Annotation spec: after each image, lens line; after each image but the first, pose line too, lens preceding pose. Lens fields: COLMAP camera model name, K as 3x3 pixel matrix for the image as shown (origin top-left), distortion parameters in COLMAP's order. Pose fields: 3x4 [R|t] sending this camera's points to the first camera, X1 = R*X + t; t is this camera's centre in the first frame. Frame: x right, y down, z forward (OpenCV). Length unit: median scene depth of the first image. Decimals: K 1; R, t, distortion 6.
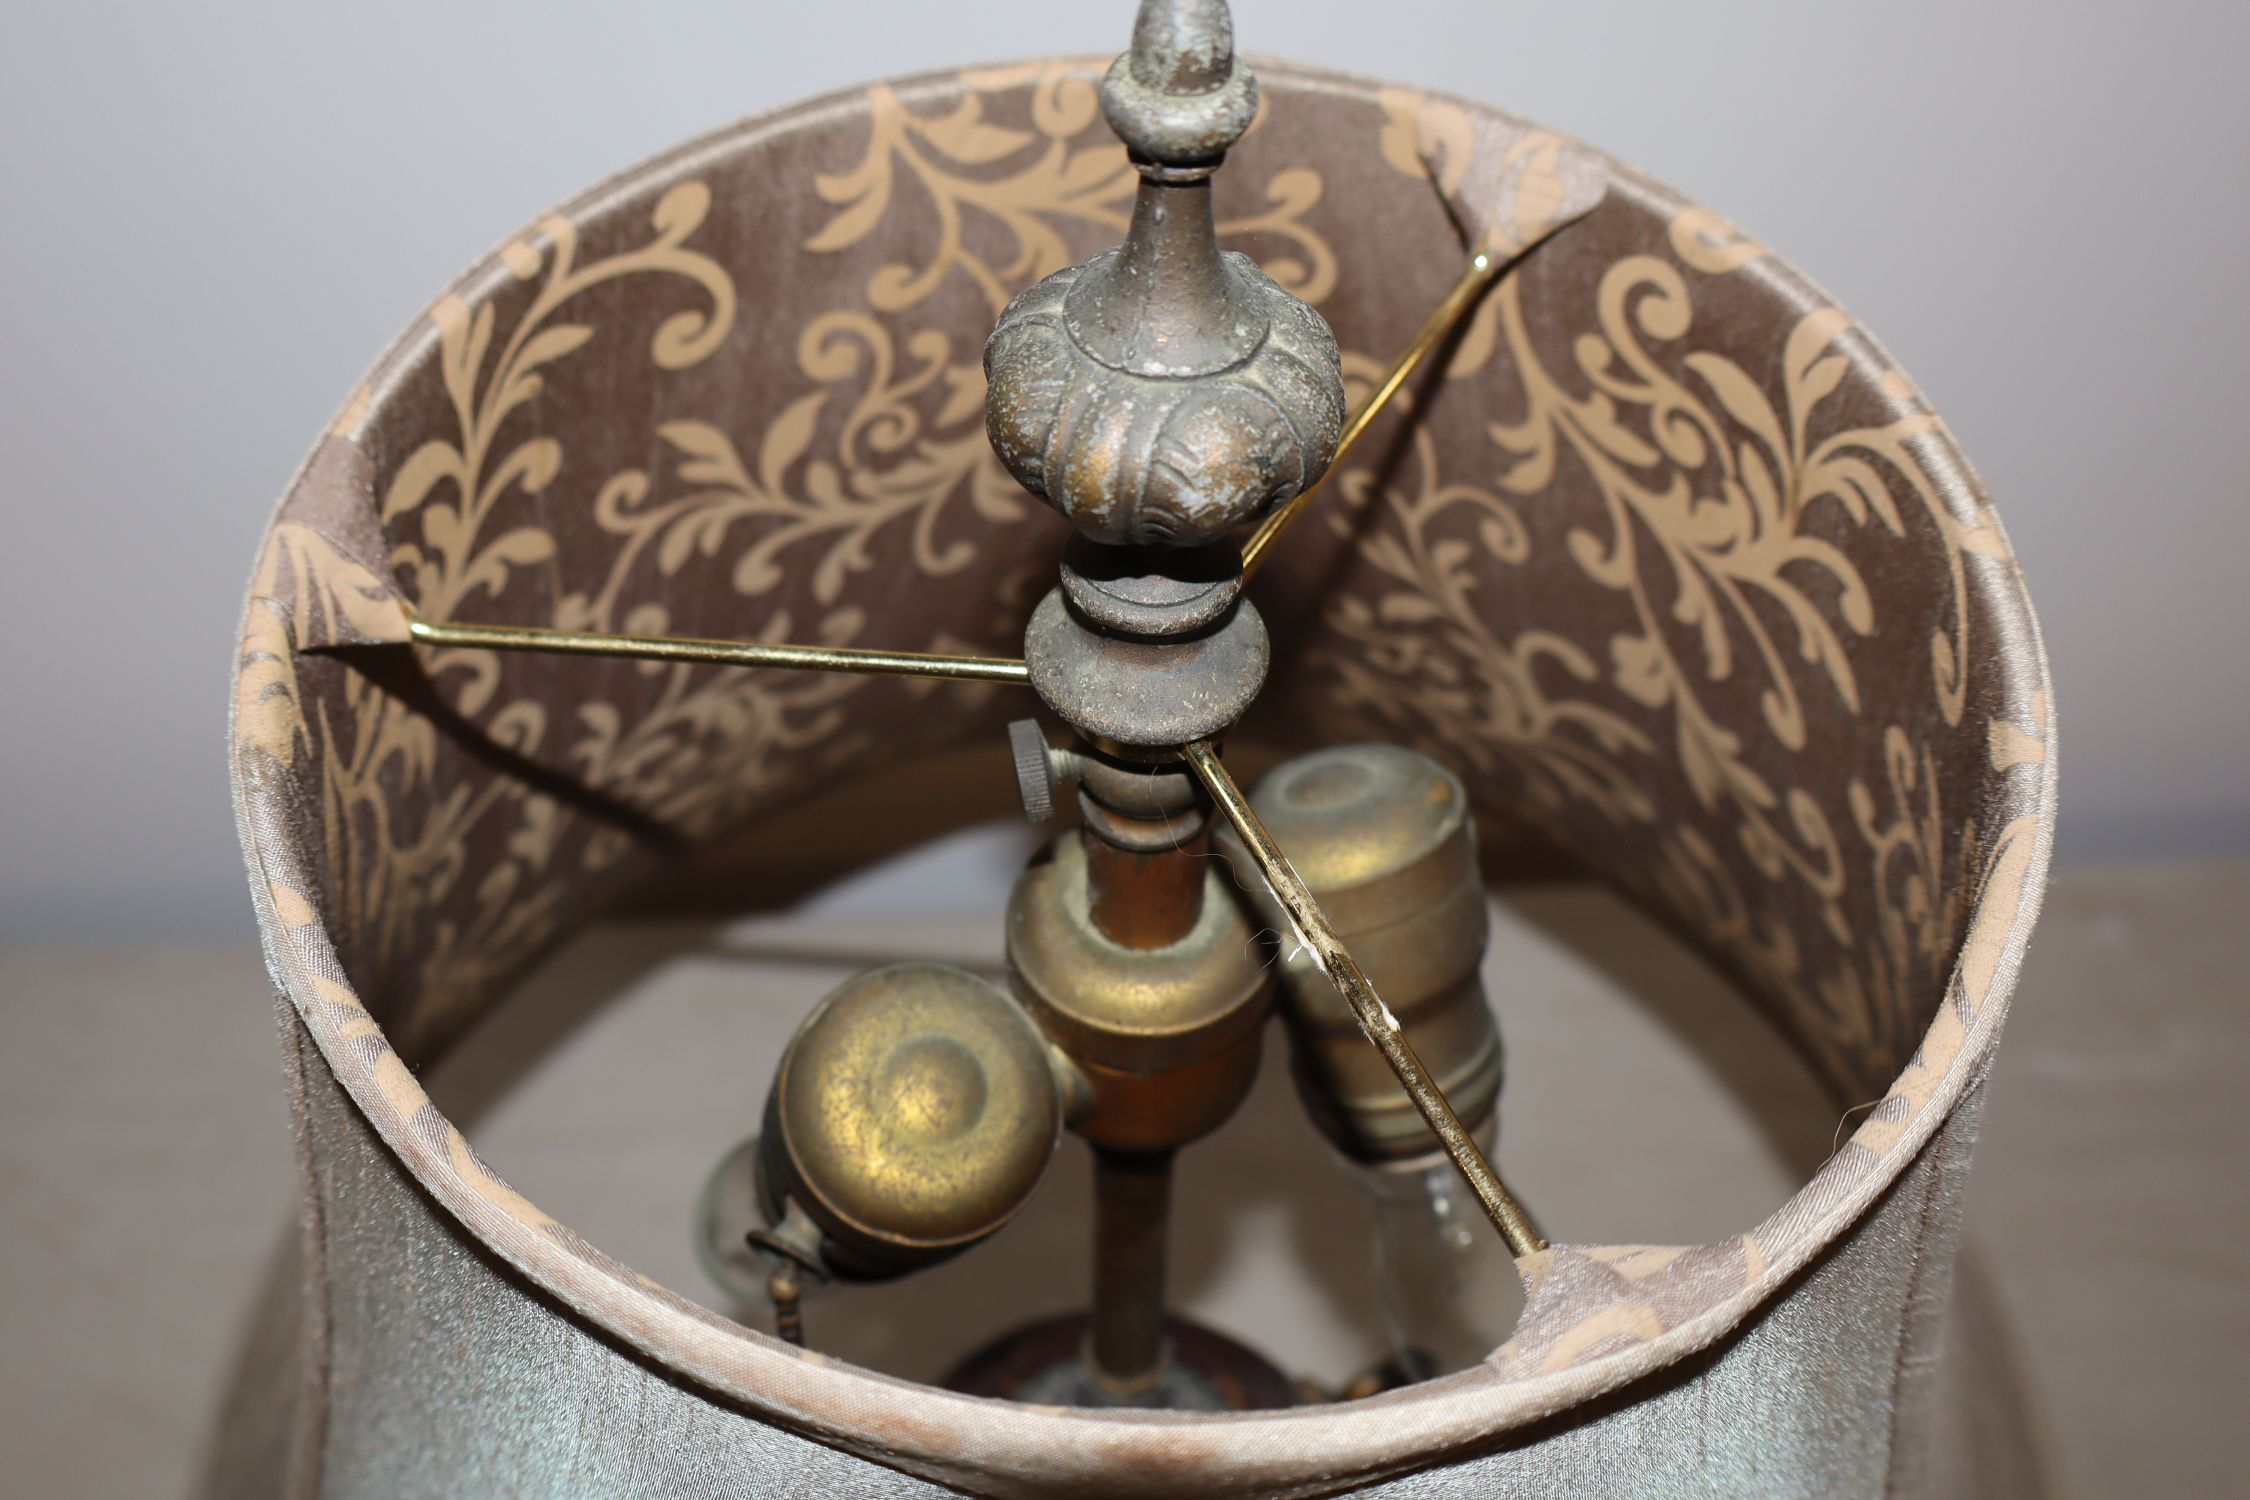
lens RADIAL K [[2279.4, 0, 1125.0], [0, 2279.4, 750.0], [0, 0, 1]] dist [0.018878, -0.010051]
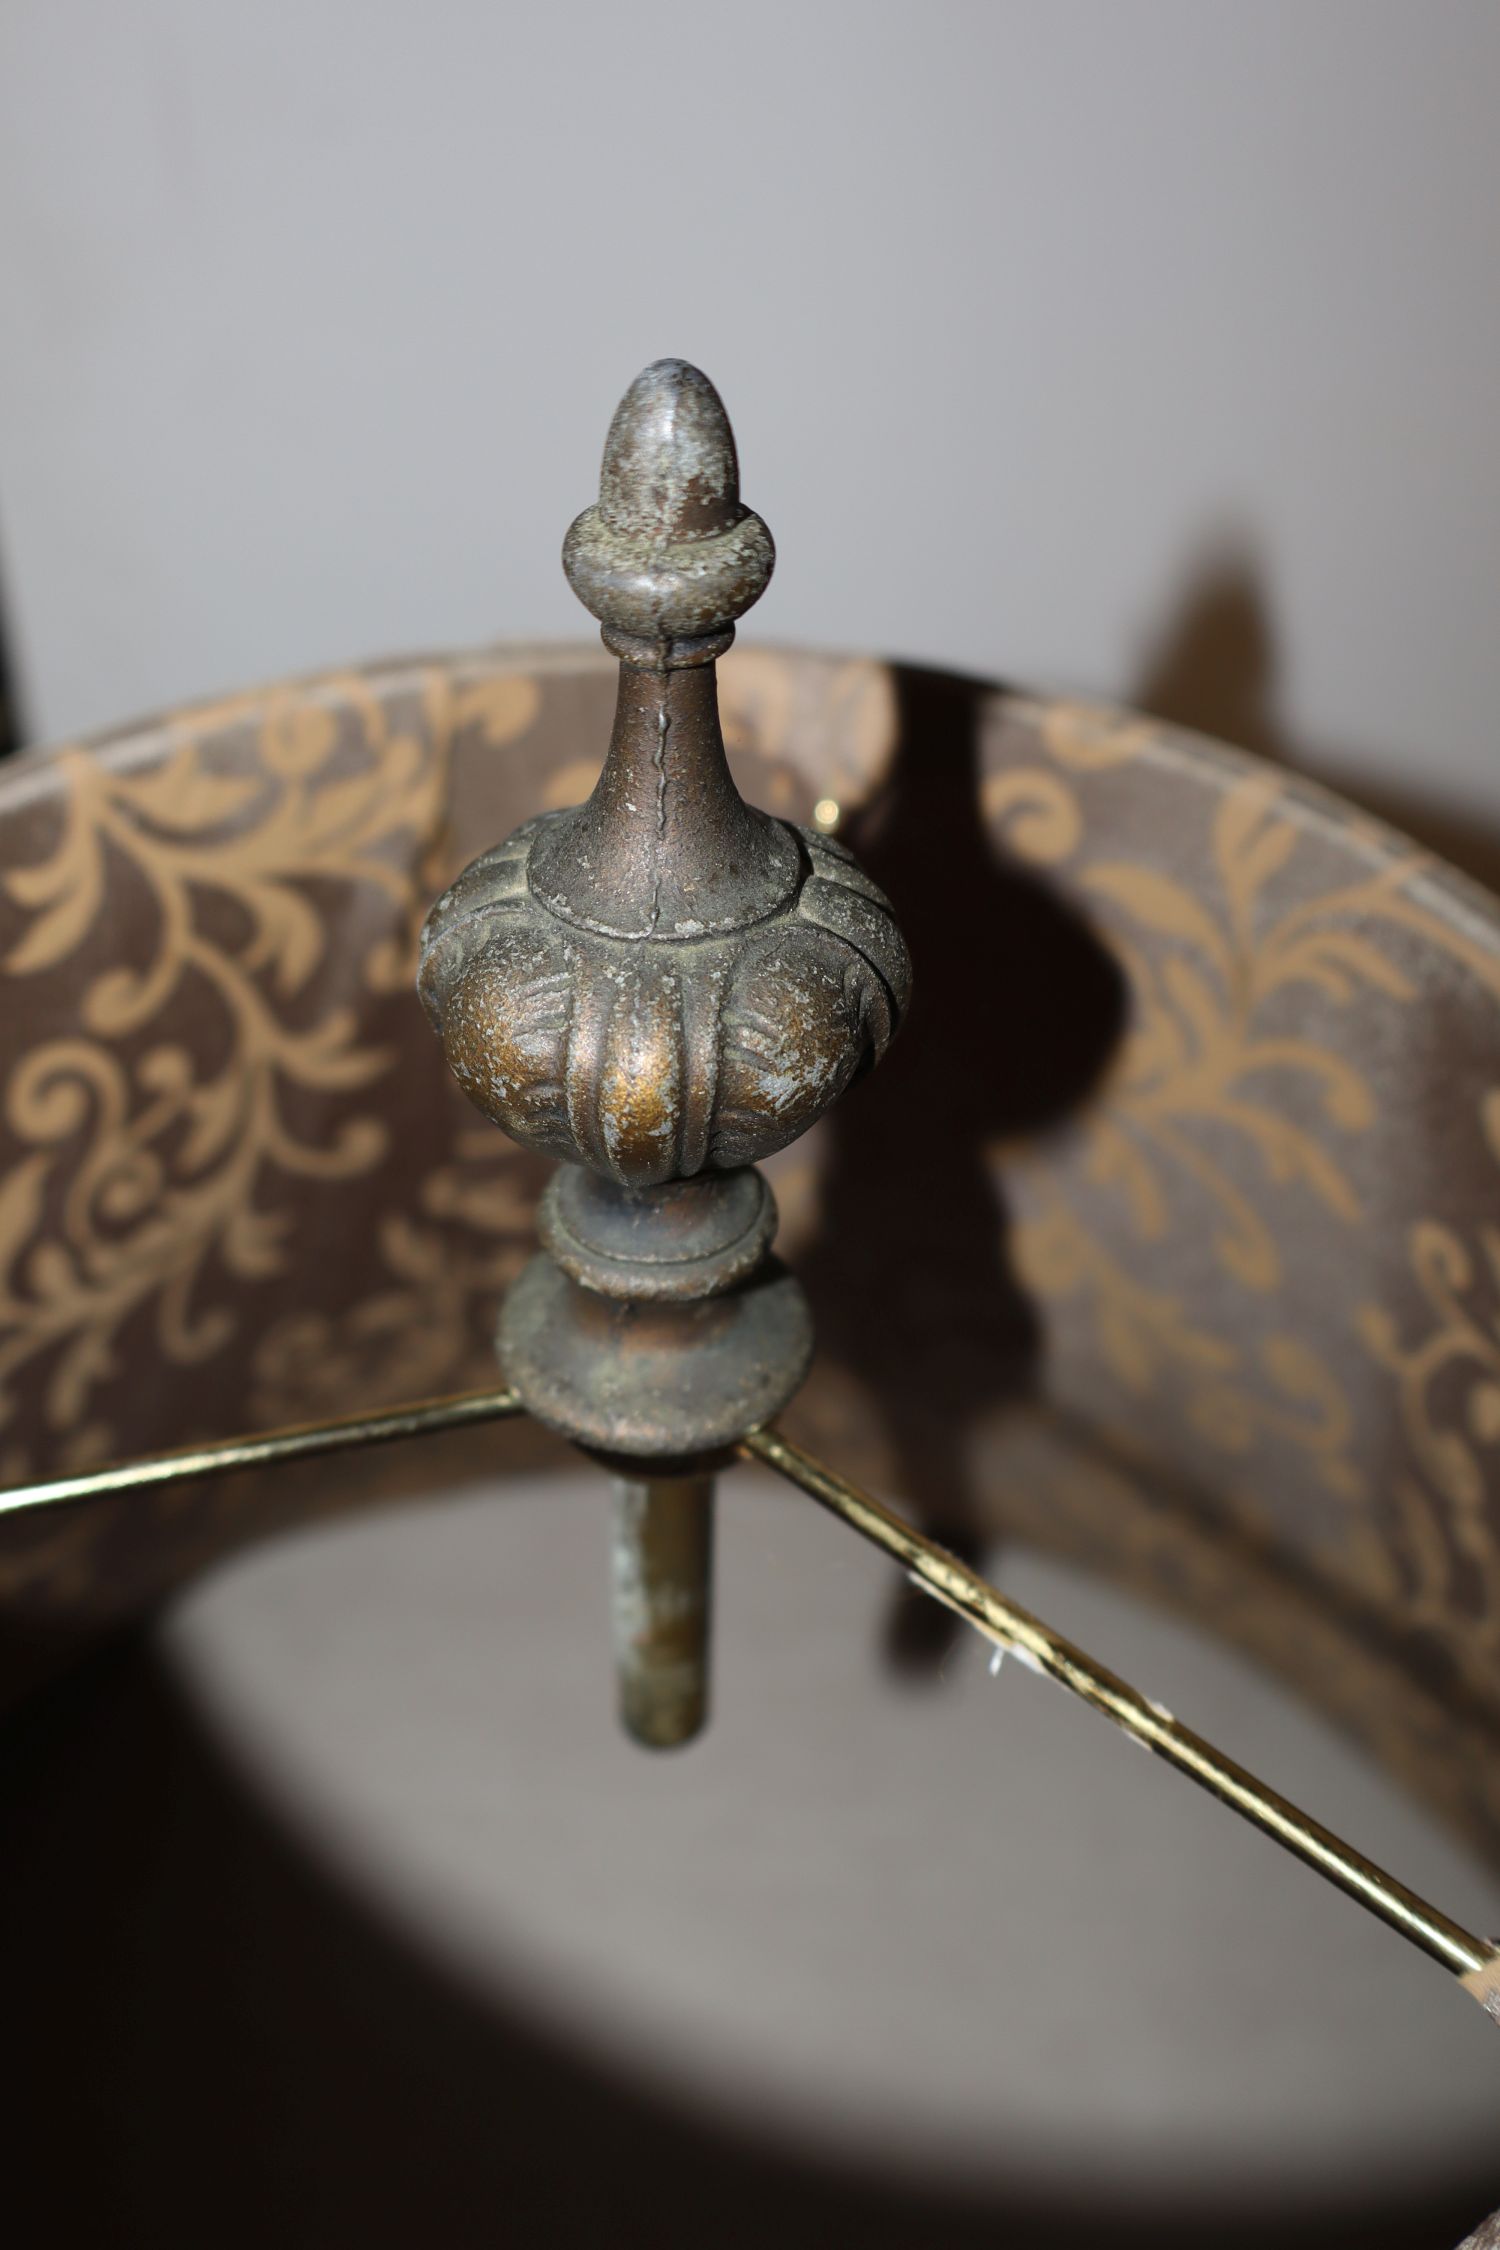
lens RADIAL K [[2279.4, 0, 750.0], [0, 2279.4, 1125.0], [0, 0, 1]] dist [0.018878, -0.010051]
pose [[0.936514, -0.223069, 0.270522, -0.127118], [0.263160, 0.957023, -0.121878, -0.007254], [-0.231708, 0.185331, 0.954968, 0.208138]]
